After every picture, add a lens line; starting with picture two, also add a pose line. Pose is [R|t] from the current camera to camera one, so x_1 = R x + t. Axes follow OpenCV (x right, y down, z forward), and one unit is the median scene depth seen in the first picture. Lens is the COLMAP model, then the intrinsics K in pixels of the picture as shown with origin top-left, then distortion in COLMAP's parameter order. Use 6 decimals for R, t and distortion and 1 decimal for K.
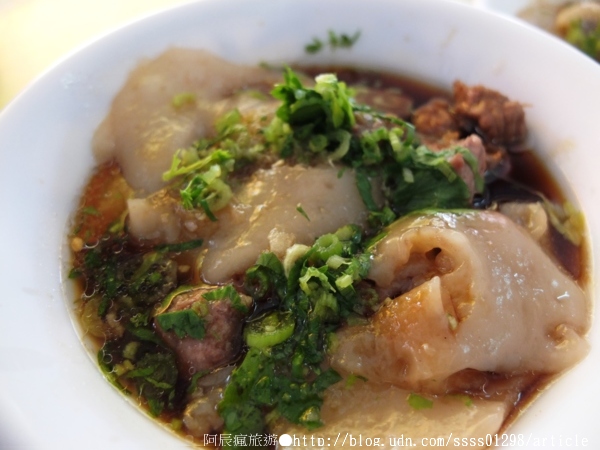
lens RADIAL K [[473.1, 0, 300.0], [0, 473.1, 225.0], [0, 0, 1]] dist [-0.067242, 0.075570]
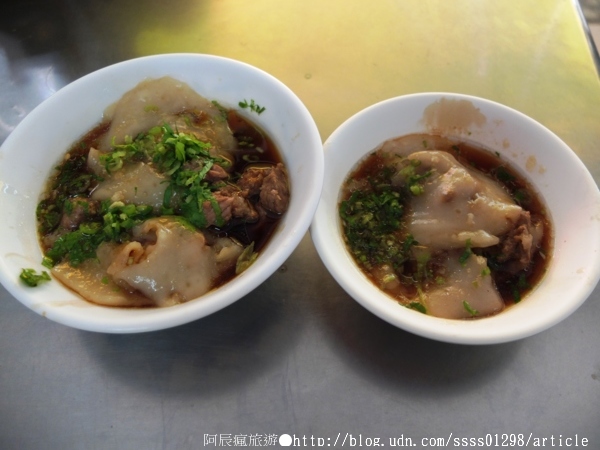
lens RADIAL K [[473.1, 0, 300.0], [0, 473.1, 225.0], [0, 0, 1]] dist [-0.067242, 0.075570]
pose [[0.804026, 0.498423, -0.324217, 1.347179], [-0.440278, 0.865536, 0.238753, -0.713133], [0.399621, -0.049219, 0.915358, -0.650205]]
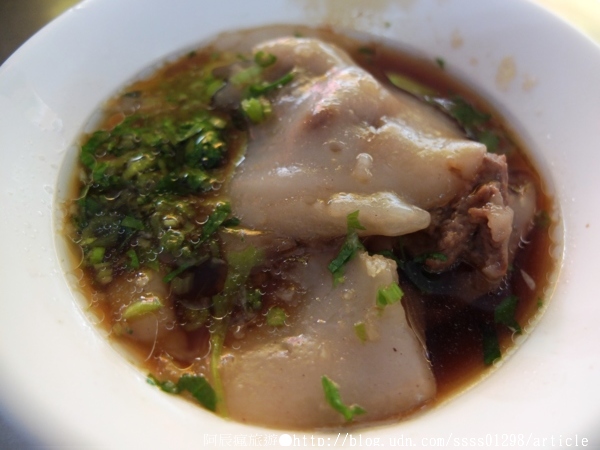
lens RADIAL K [[490.5, 0, 302.0], [0, 490.5, 201.1], [0, 0, 1]] dist [-0.079829, -0.003234]
pose [[0.803744, 0.490754, -0.336387, 1.495462], [-0.484131, 0.868092, 0.109702, -0.568000], [0.345851, 0.074682, 0.935312, 0.622976]]
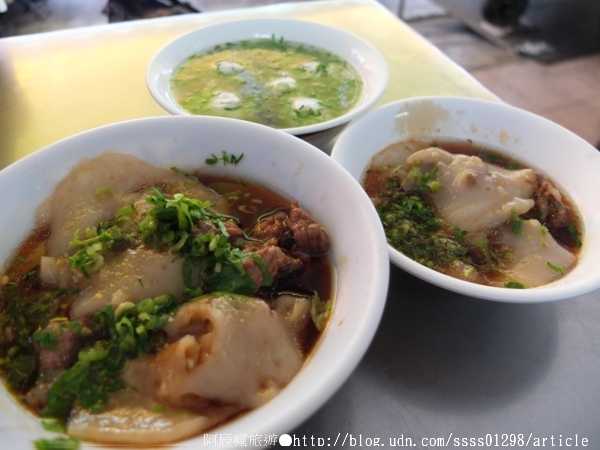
lens RADIAL K [[473.1, 0, 300.0], [0, 473.1, 225.0], [0, 0, 1]] dist [-0.067242, 0.075570]
pose [[0.987573, 0.140650, -0.070125, 0.601594], [-0.146318, 0.985701, -0.083571, -0.157317], [0.057368, 0.092793, 0.994031, -0.537049]]
